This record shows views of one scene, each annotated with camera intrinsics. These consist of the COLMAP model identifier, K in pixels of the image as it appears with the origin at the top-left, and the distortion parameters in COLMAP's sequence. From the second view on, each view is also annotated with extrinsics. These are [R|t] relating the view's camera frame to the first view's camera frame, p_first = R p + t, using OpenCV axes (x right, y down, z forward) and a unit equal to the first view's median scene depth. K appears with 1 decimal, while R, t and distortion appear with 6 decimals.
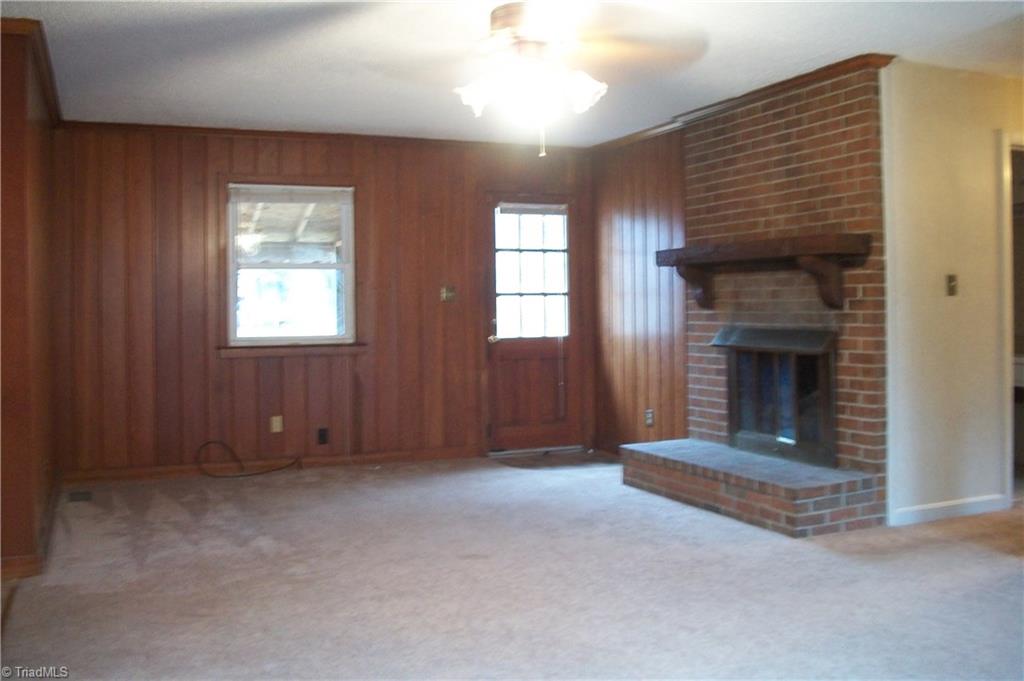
lens RADIAL K [[979.4, 0, 514.4], [0, 979.4, 318.6], [0, 0, 1]] dist [-0.129677, 0.050181]
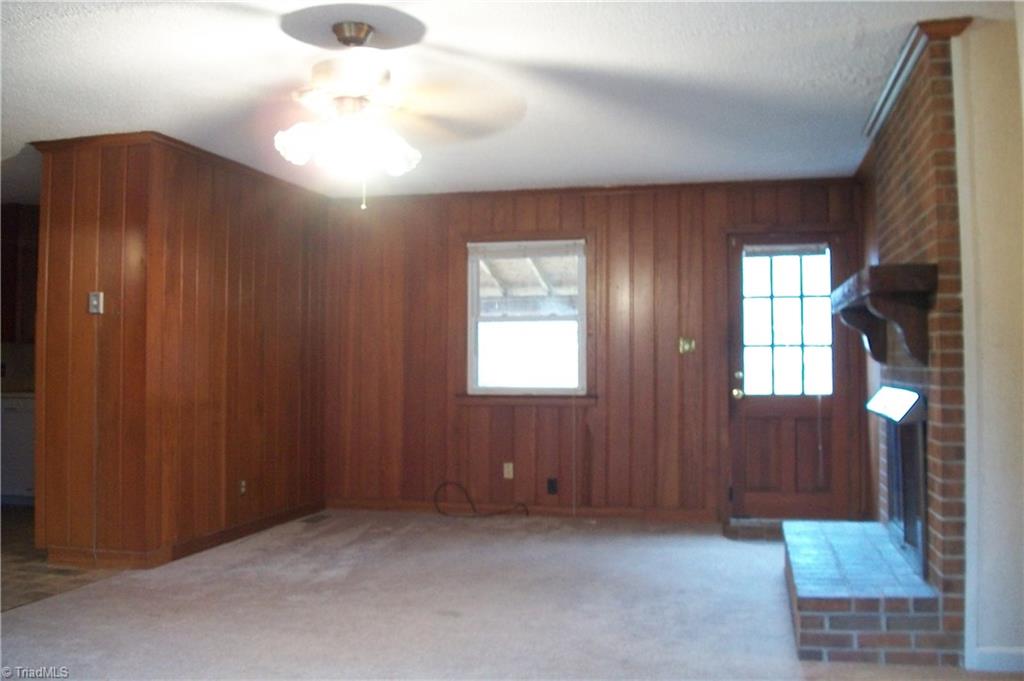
lens RADIAL K [[979.4, 0, 514.4], [0, 979.4, 318.6], [0, 0, 1]] dist [-0.129677, 0.050181]
pose [[0.798581, -0.017587, -0.601630, 0.472394], [-0.013190, 0.998822, -0.046706, -0.006476], [0.601742, 0.045234, 0.797408, 0.193029]]
